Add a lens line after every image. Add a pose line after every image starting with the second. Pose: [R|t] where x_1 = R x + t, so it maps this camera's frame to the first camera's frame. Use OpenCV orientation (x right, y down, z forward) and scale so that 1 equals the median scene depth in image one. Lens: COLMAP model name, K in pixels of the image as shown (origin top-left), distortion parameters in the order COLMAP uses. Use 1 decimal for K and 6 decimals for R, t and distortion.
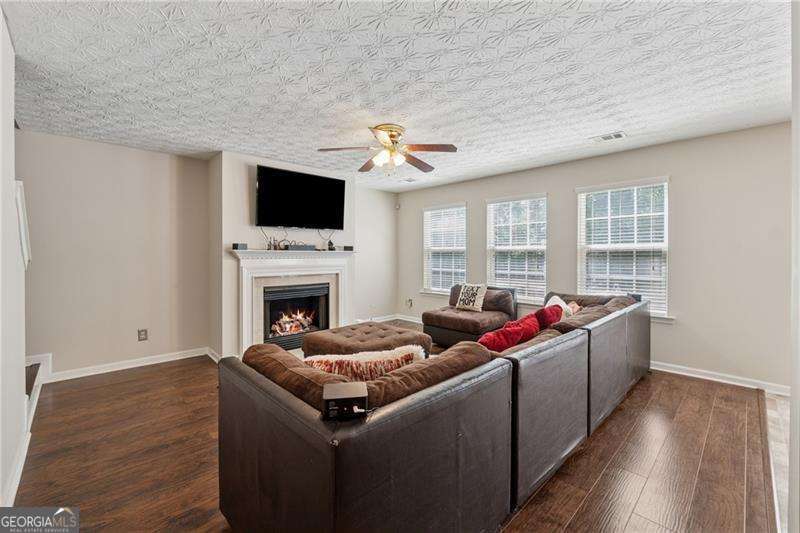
lens RADIAL K [[338.9, 0, 397.3], [0, 338.9, 249.5], [0, 0, 1]] dist [-0.005738, -0.000195]
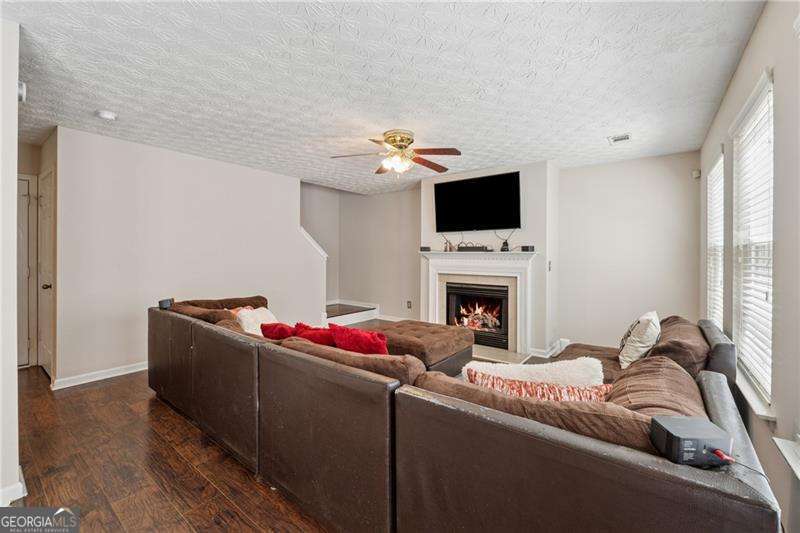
lens RADIAL K [[338.9, 0, 404.0], [0, 338.9, 255.8], [0, 0, 1]] dist [-0.005738, -0.000195]
pose [[0.165486, 0.002265, -0.986210, 0.709447], [0.007211, 0.999968, 0.003506, 0.010886], [0.986186, -0.007692, 0.165464, 0.598480]]
